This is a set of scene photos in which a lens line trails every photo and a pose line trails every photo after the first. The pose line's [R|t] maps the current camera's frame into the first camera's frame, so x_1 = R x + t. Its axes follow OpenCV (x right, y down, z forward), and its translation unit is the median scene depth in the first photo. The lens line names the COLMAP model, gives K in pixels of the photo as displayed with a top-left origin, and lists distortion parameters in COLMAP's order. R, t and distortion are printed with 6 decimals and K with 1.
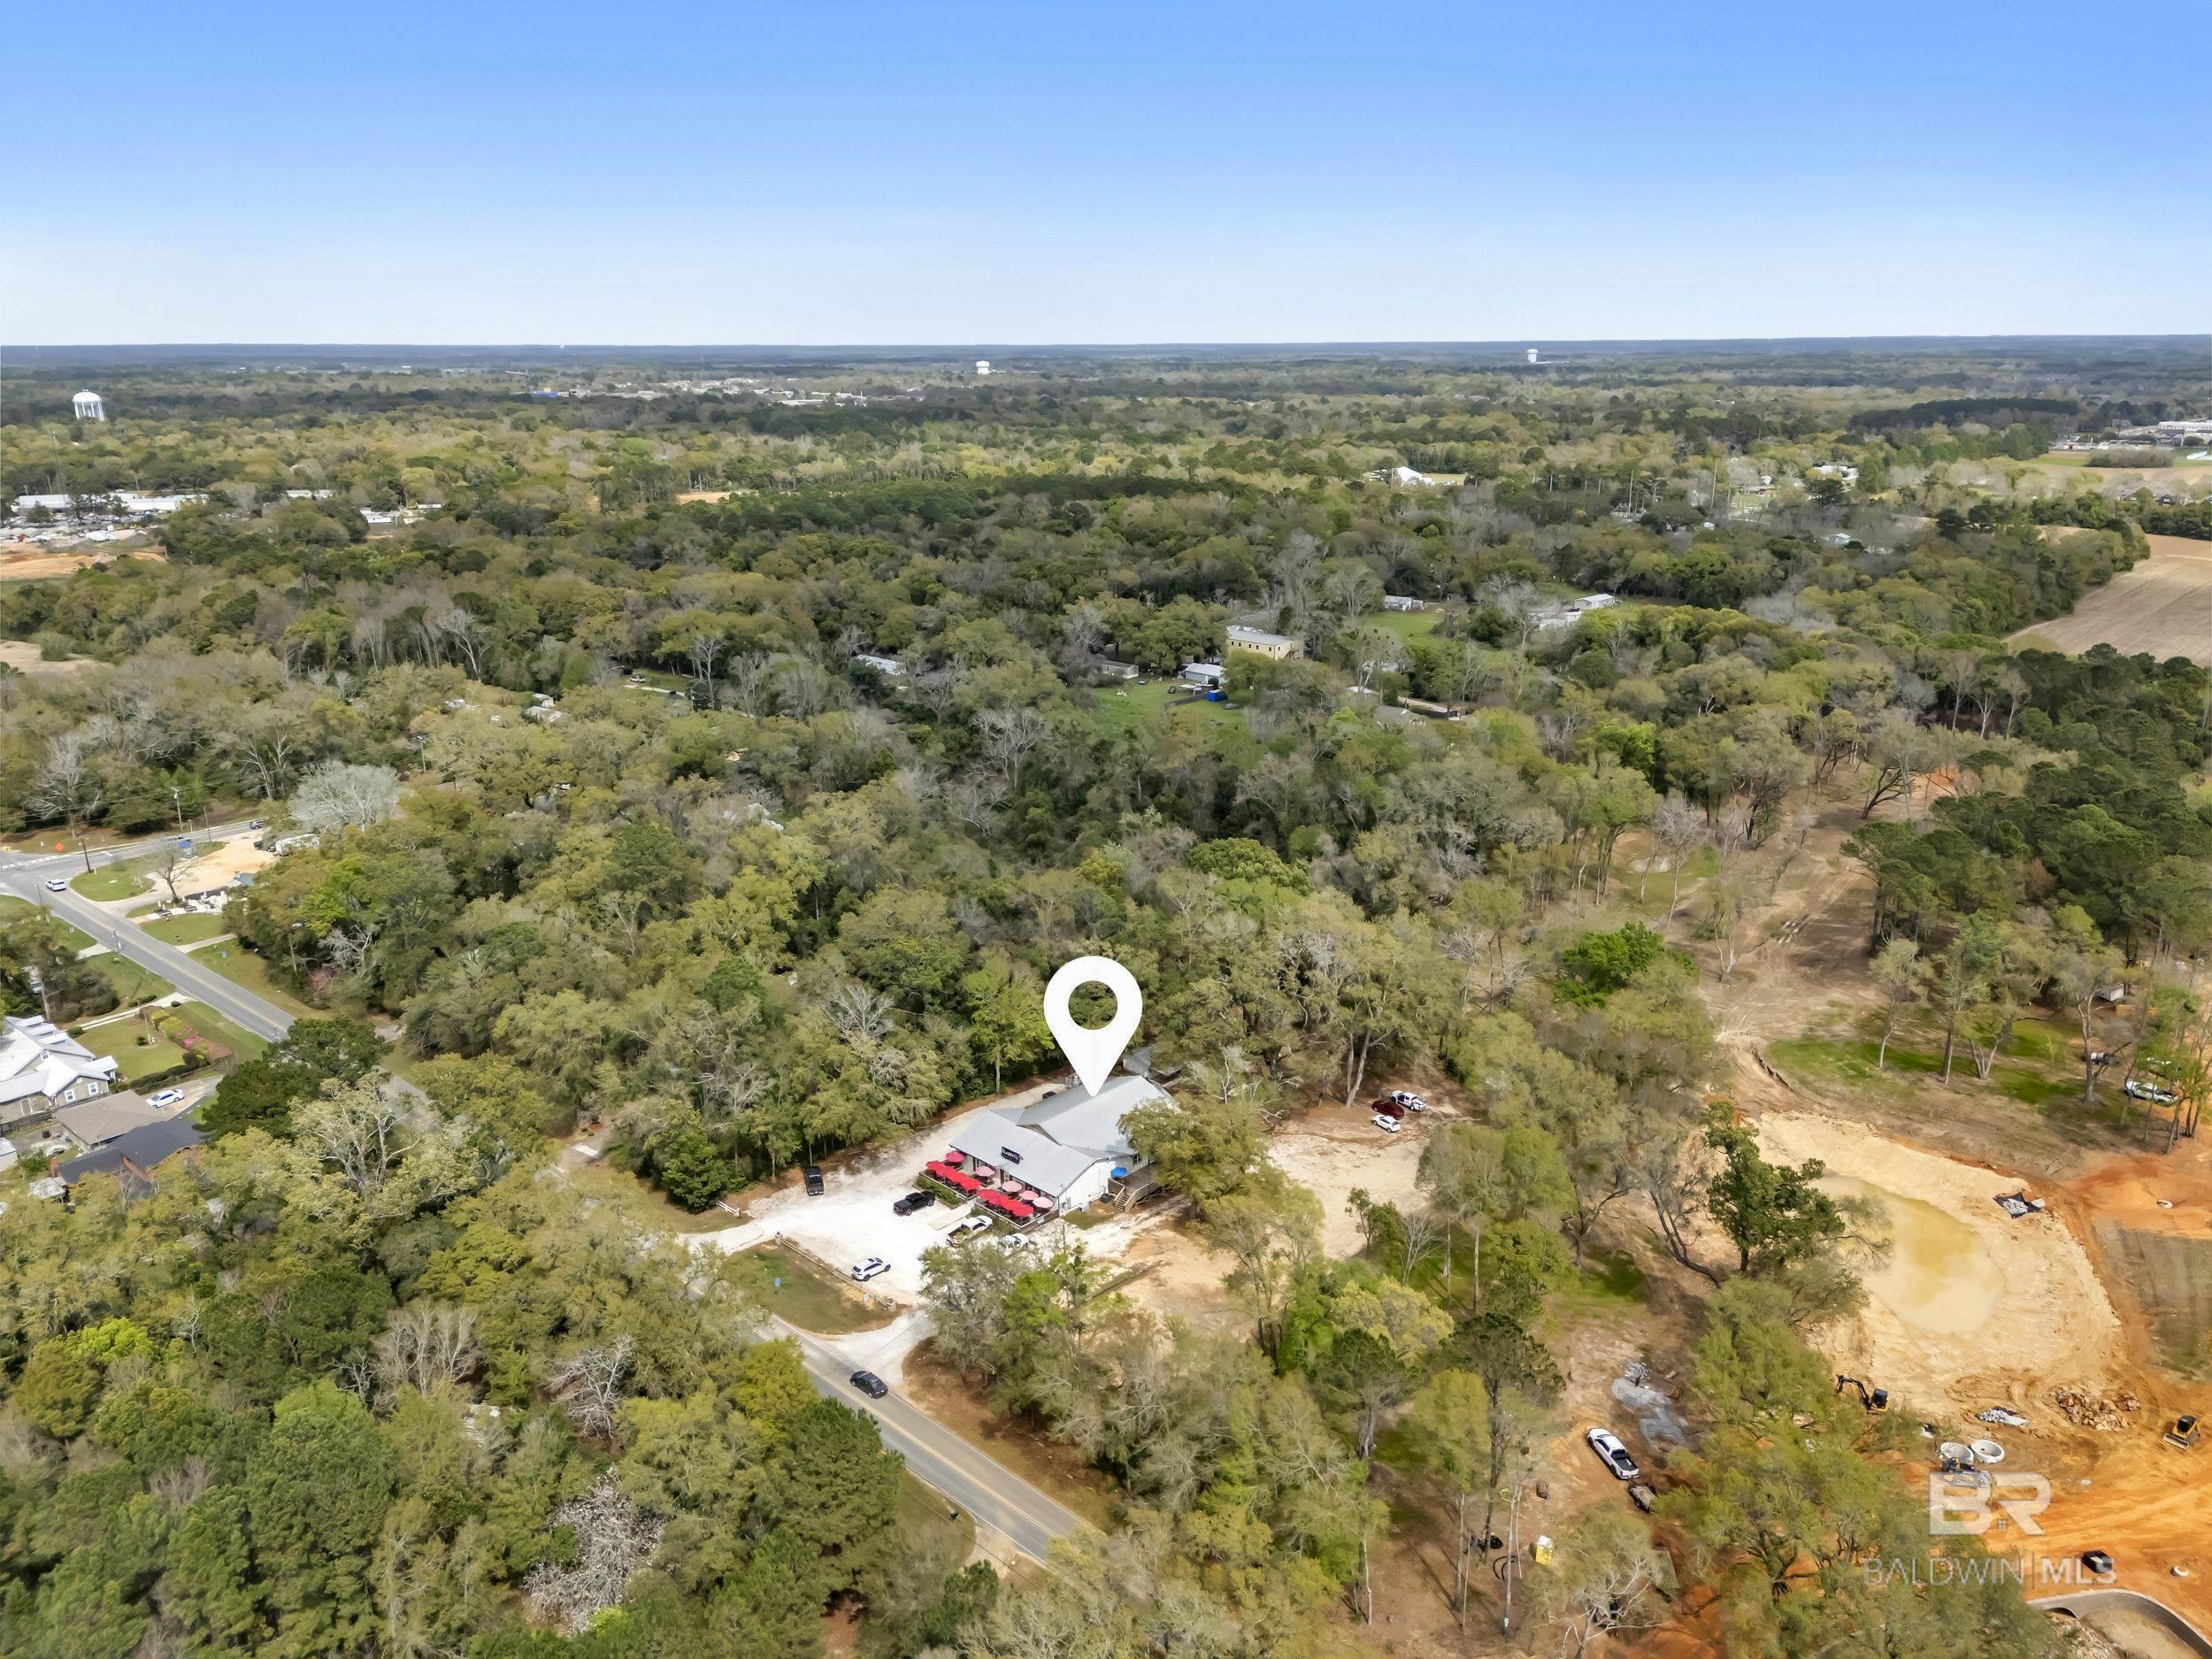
lens RADIAL K [[1632.1, 0, 1106.0], [0, 1632.1, 829.5], [0, 0, 1]] dist [0.084511, -0.093500]
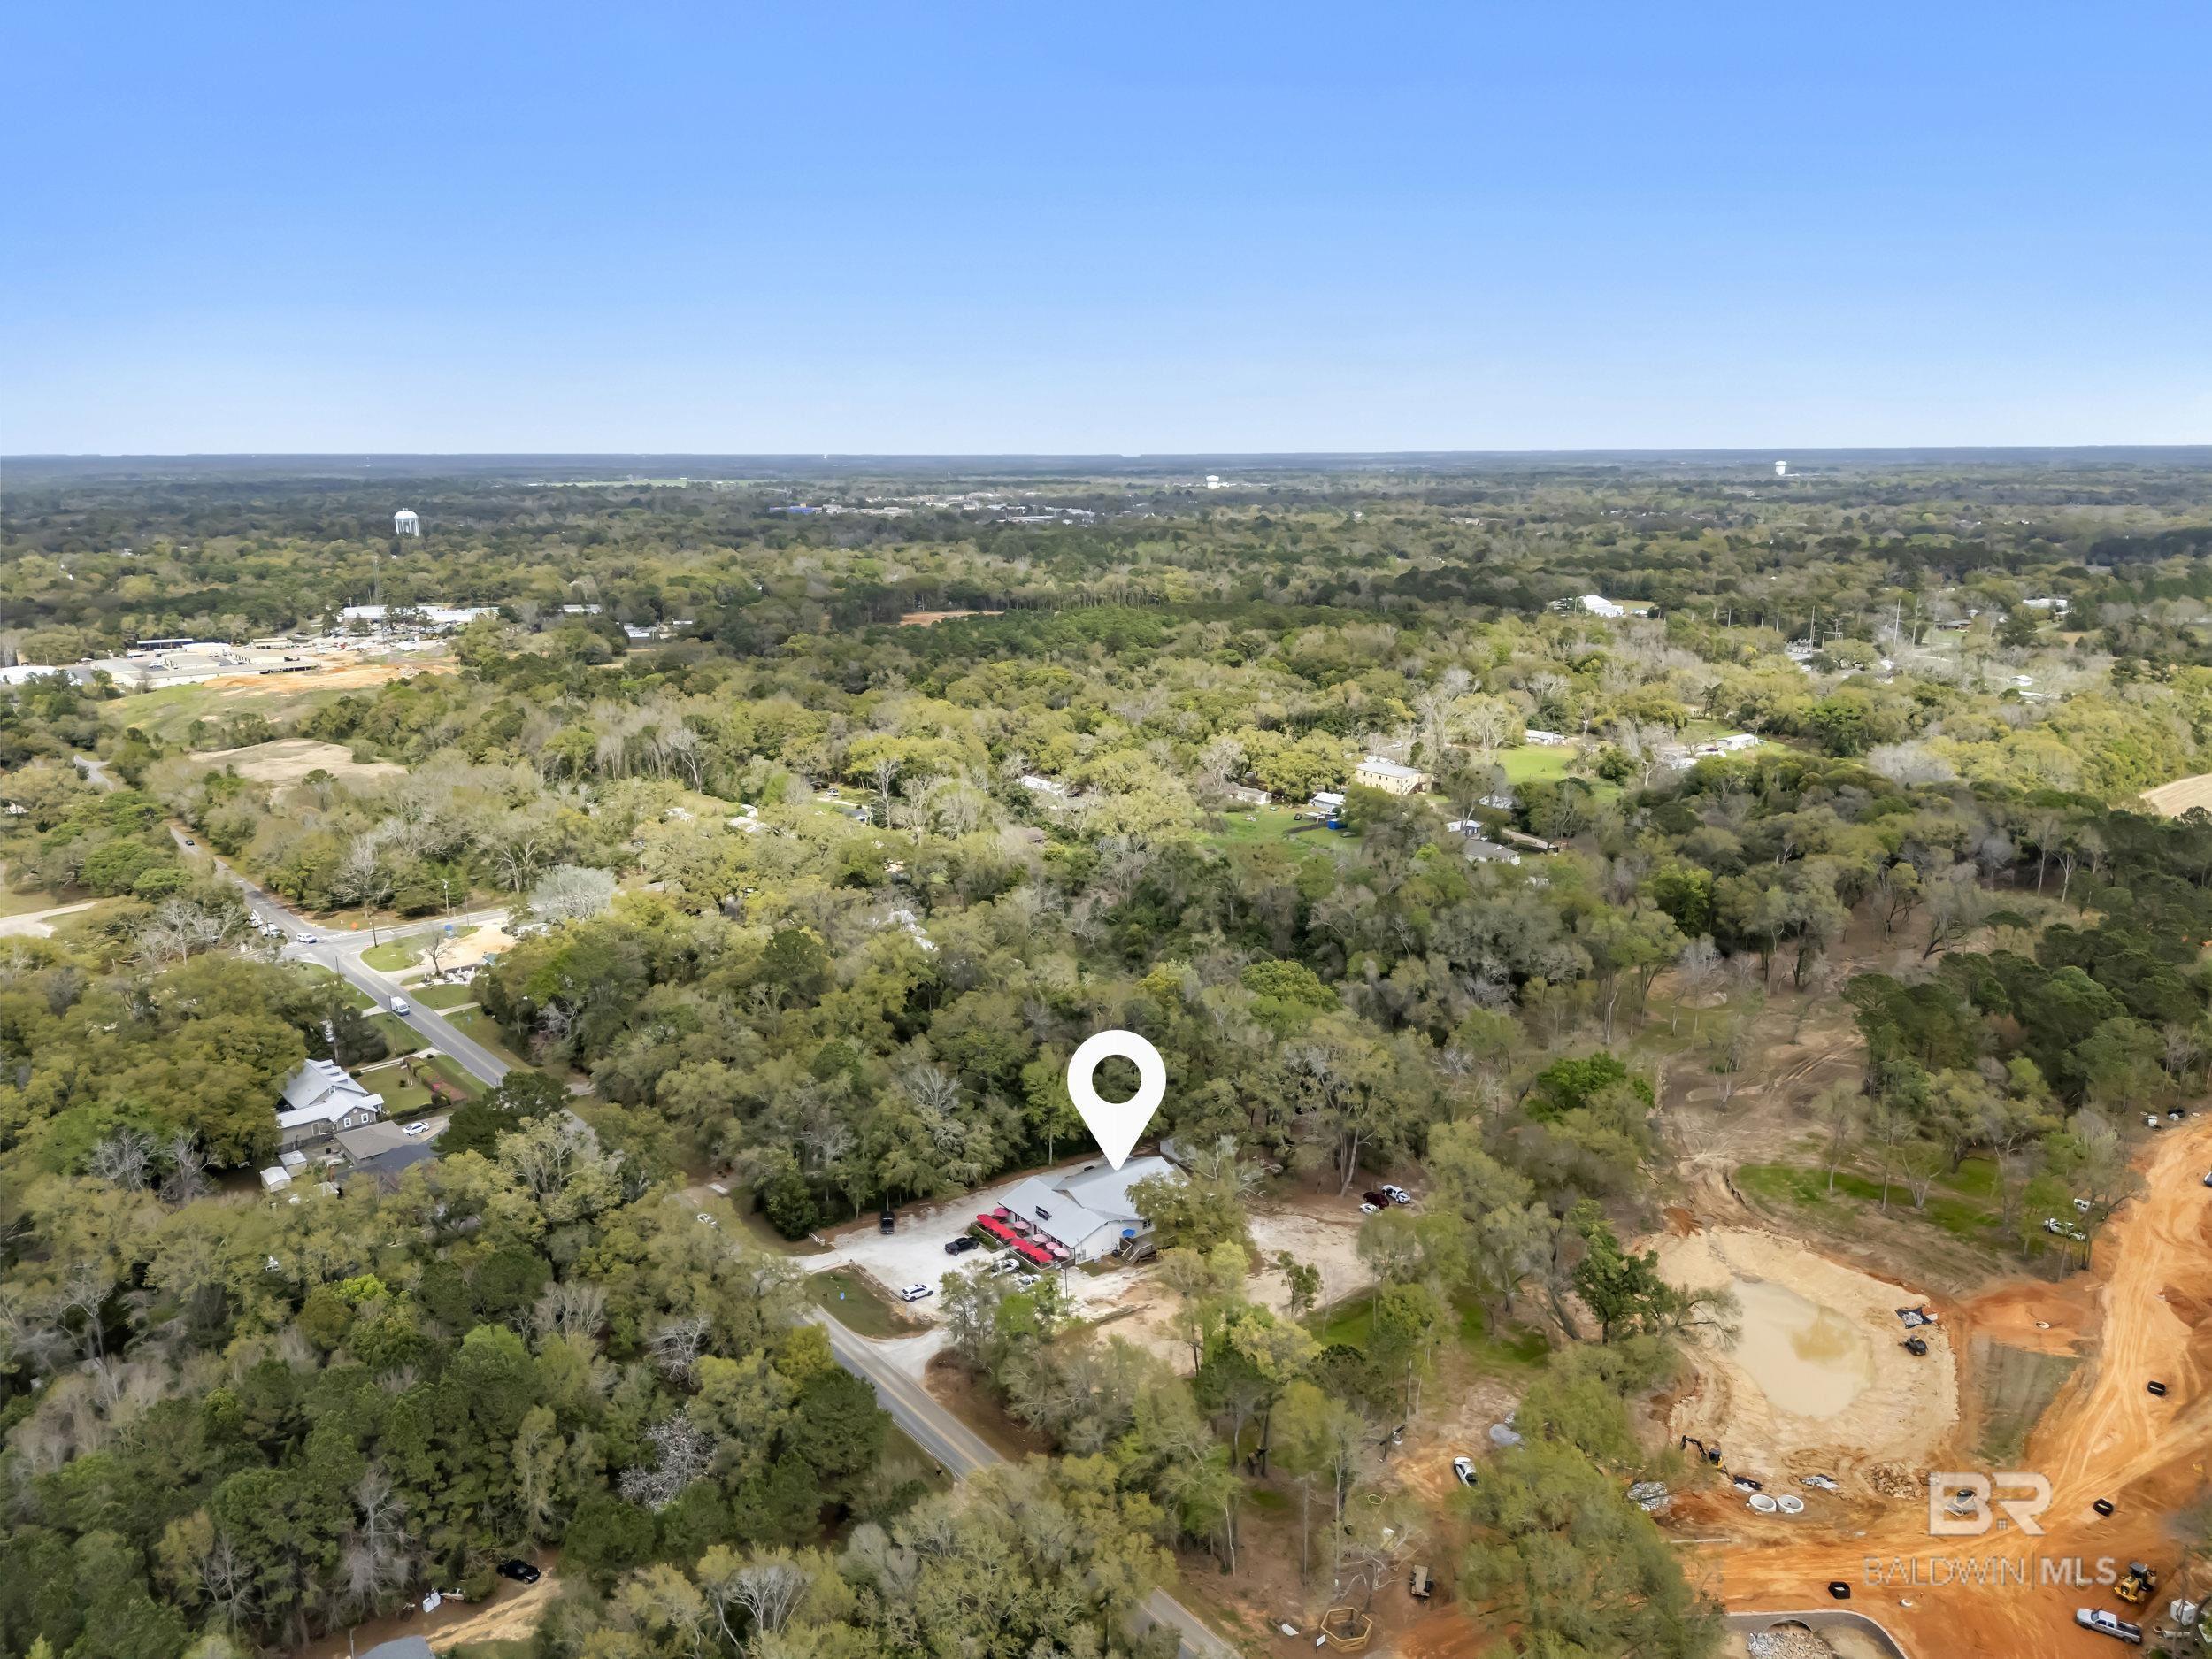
lens RADIAL K [[1760.3, 0, 1162.0], [0, 1760.3, 819.0], [0, 0, 1]] dist [0.110233, -0.197885]
pose [[0.989370, 0.034026, -0.141383, 0.176392], [-0.042007, 0.997665, -0.053851, -0.025447], [0.139221, 0.059217, 0.988489, -0.275307]]
